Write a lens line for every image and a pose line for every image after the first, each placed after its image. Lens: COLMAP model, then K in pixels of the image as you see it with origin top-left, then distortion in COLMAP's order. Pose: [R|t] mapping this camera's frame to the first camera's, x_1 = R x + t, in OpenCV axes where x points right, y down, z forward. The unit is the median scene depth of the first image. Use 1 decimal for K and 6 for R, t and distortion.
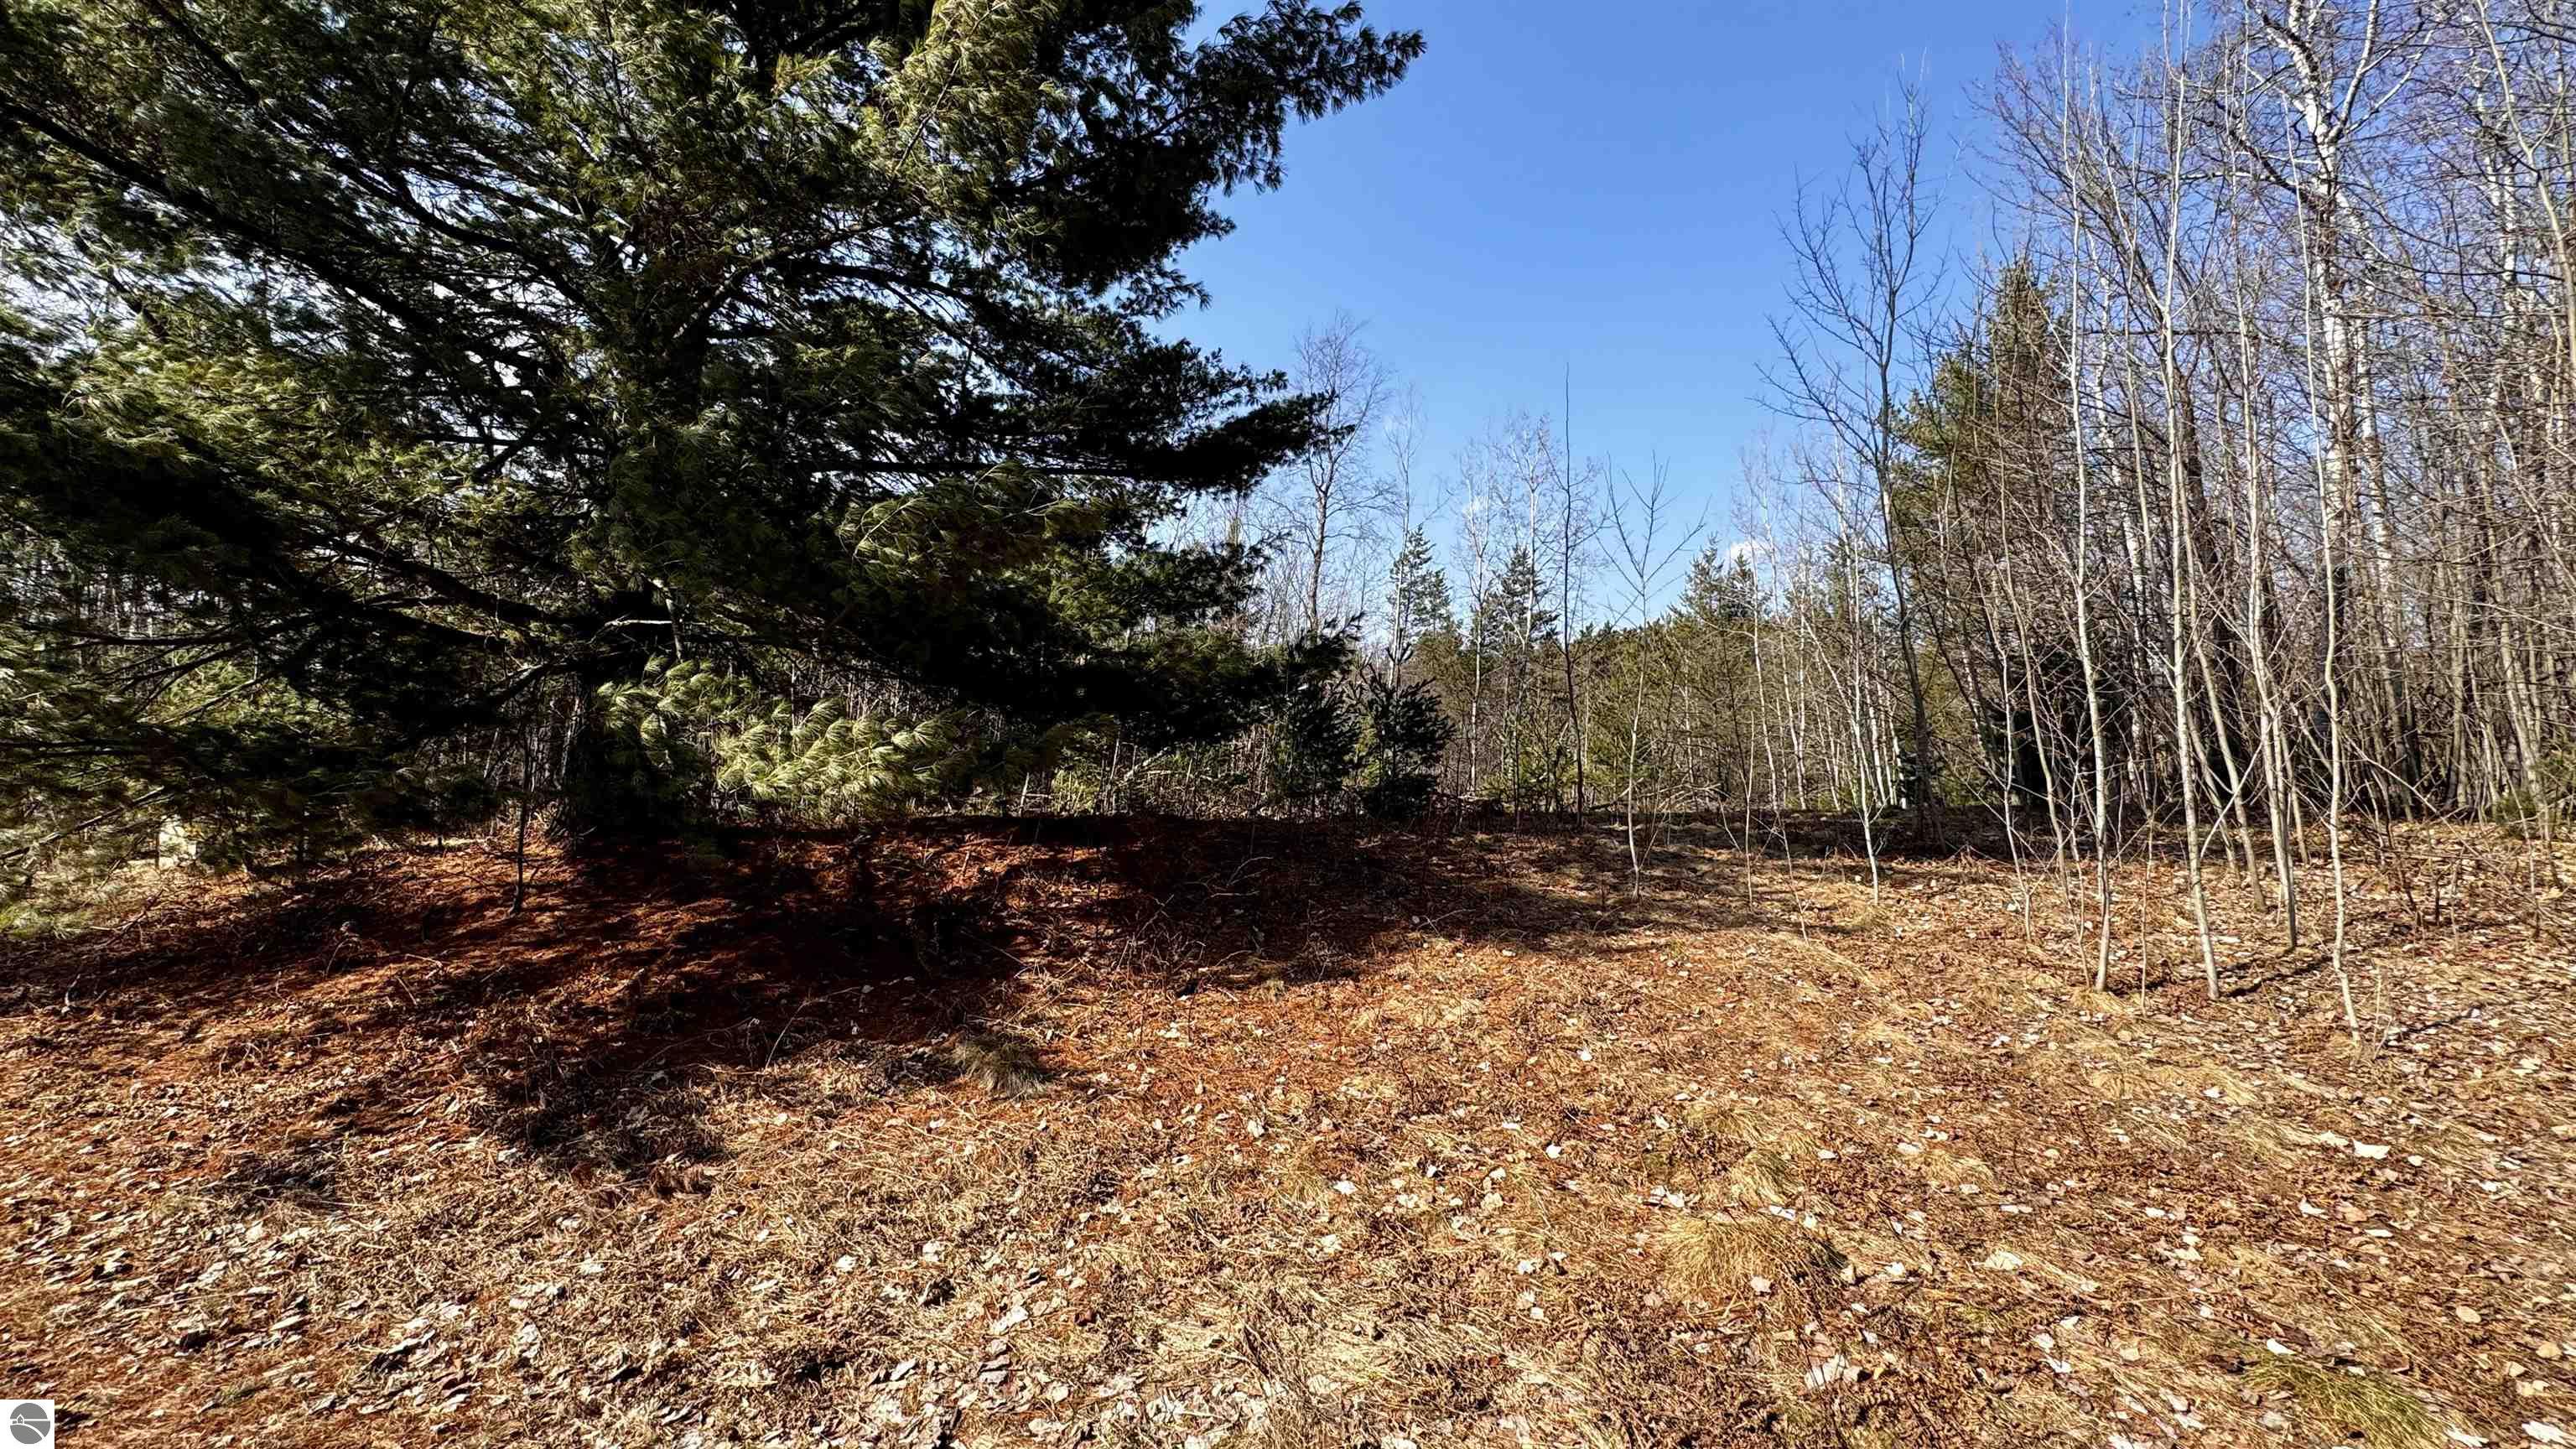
lens RADIAL K [[1030.1, 0, 1281.2], [0, 1030.1, 730.1], [0, 0, 1]] dist [-0.001094, 0.000389]
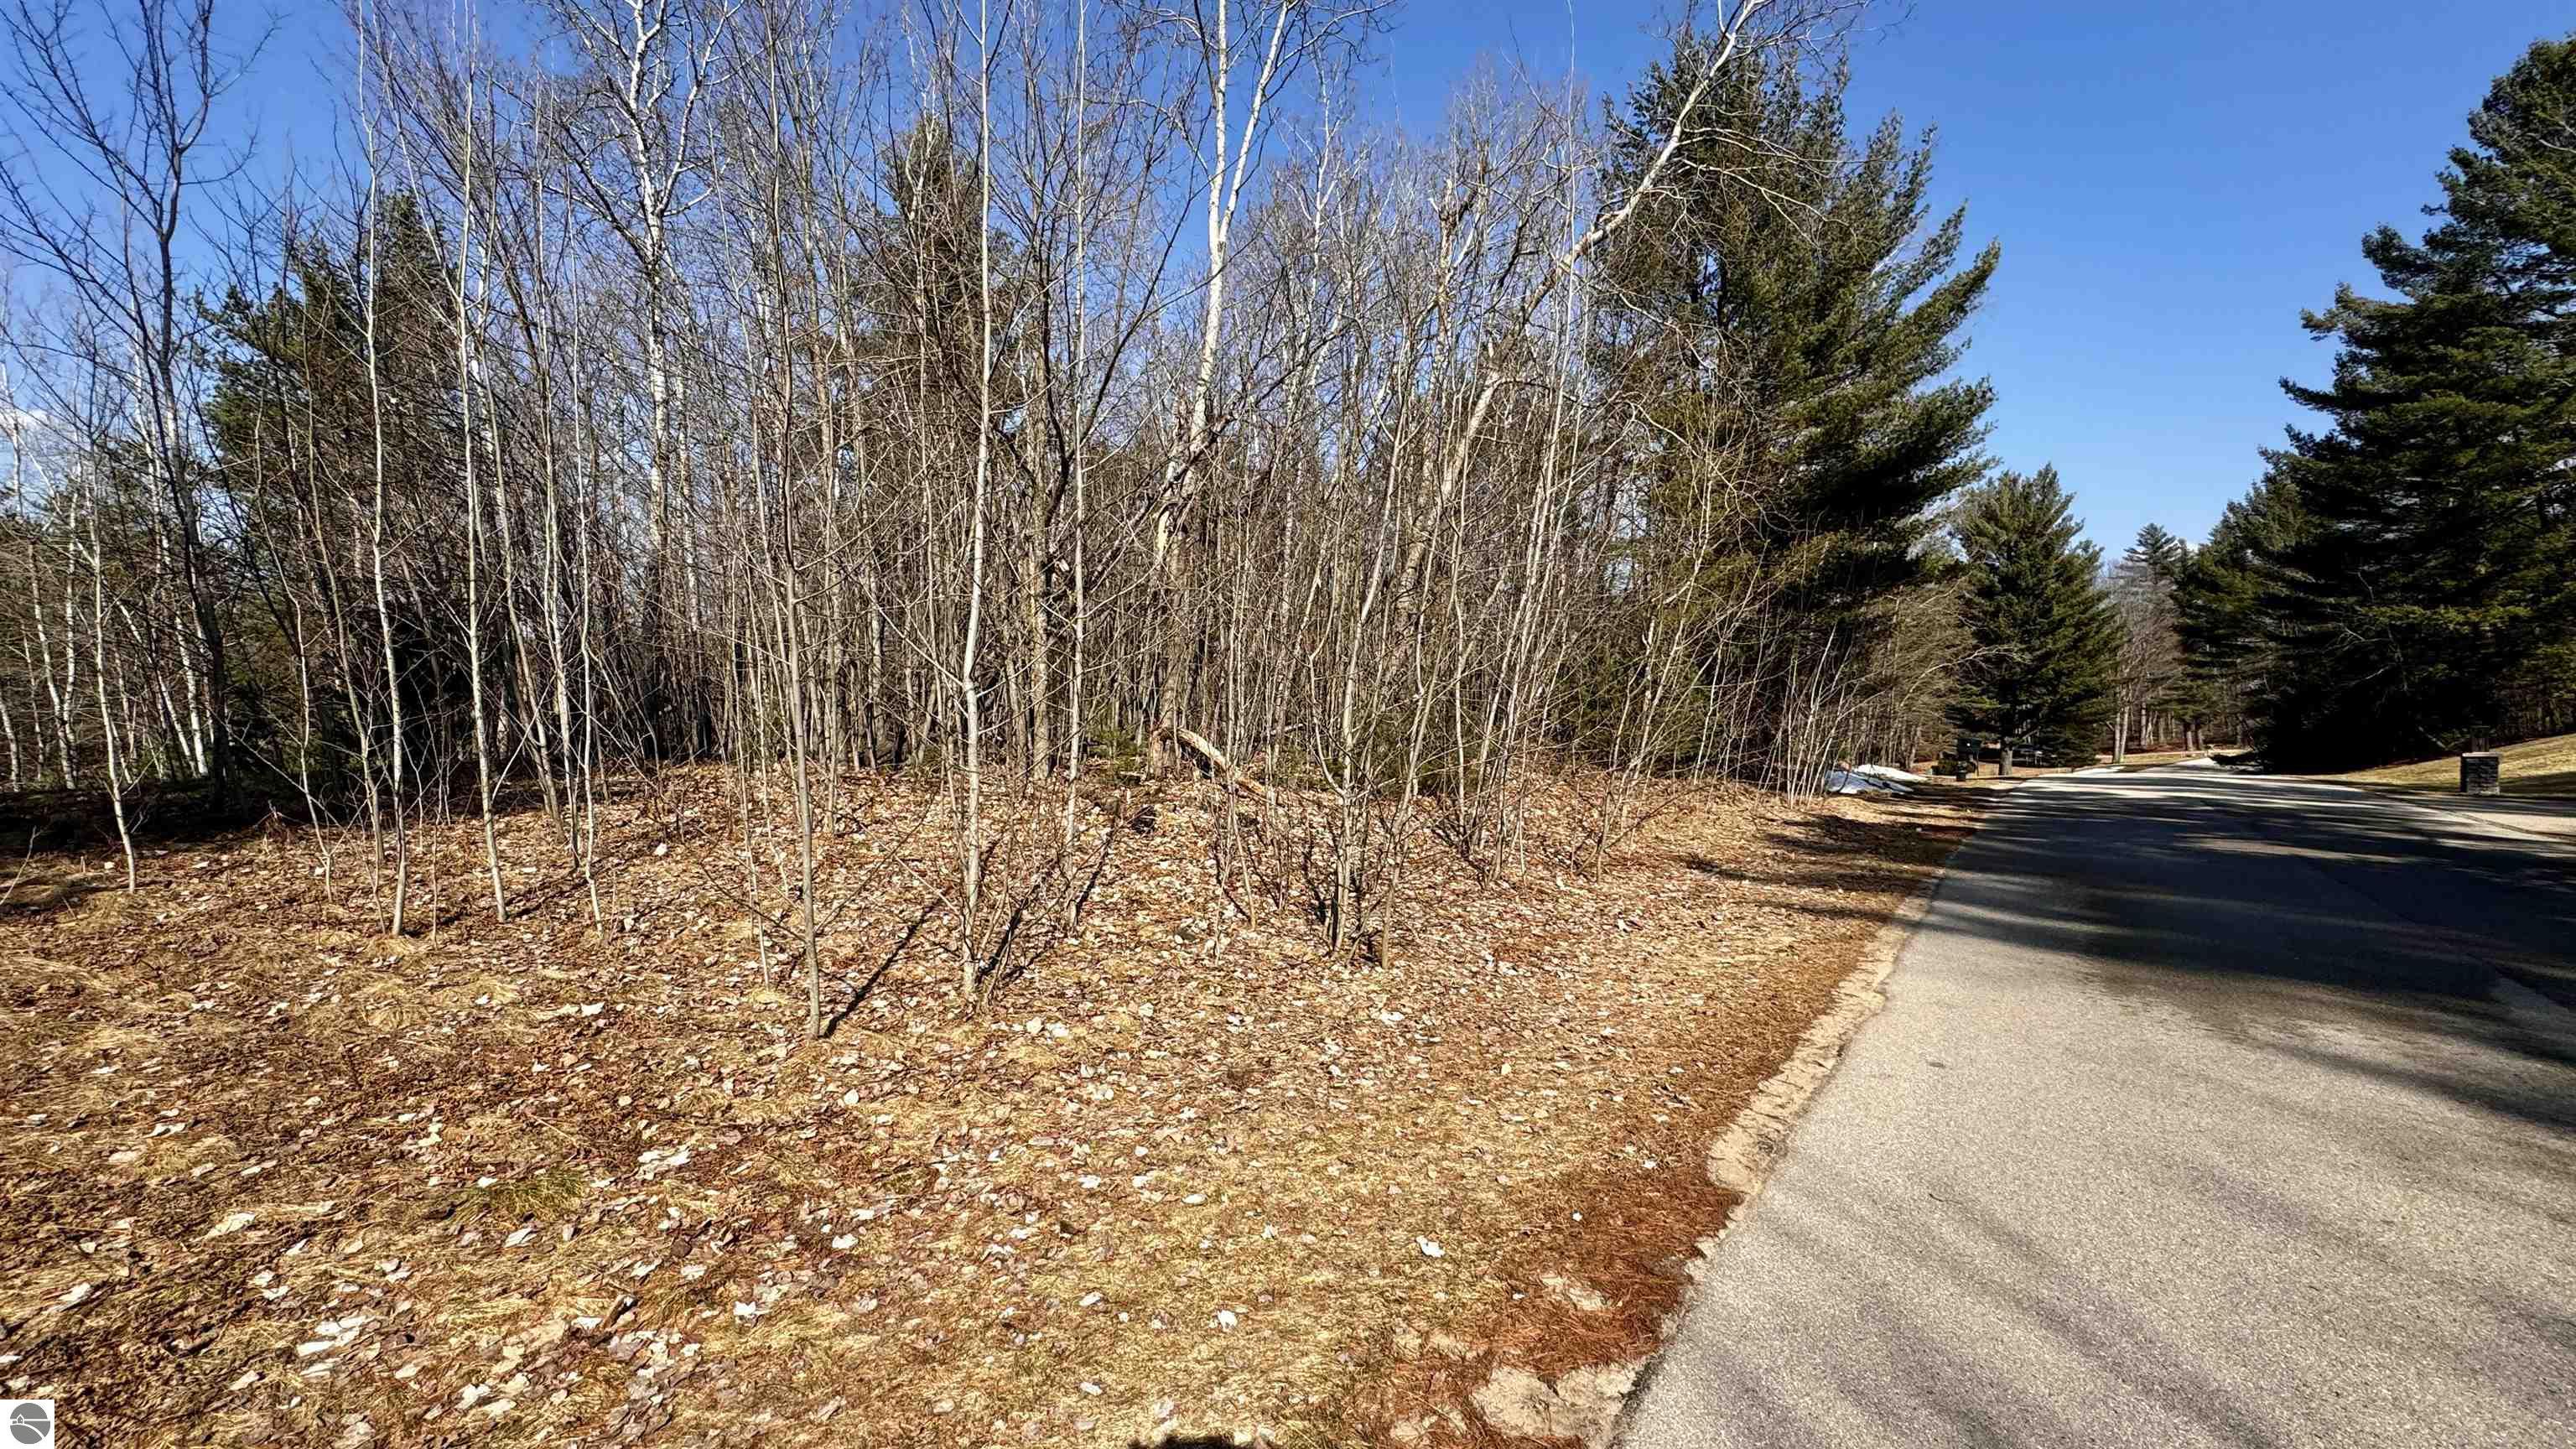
lens RADIAL K [[1030.1, 0, 1287.1], [0, 1030.1, 738.2], [0, 0, 1]] dist [-0.001094, 0.000389]
pose [[0.242094, -0.025473, 0.969918, 0.007618], [-0.017202, 0.999386, 0.030540, 0.006713], [-0.970100, -0.024078, 0.241507, -0.148861]]
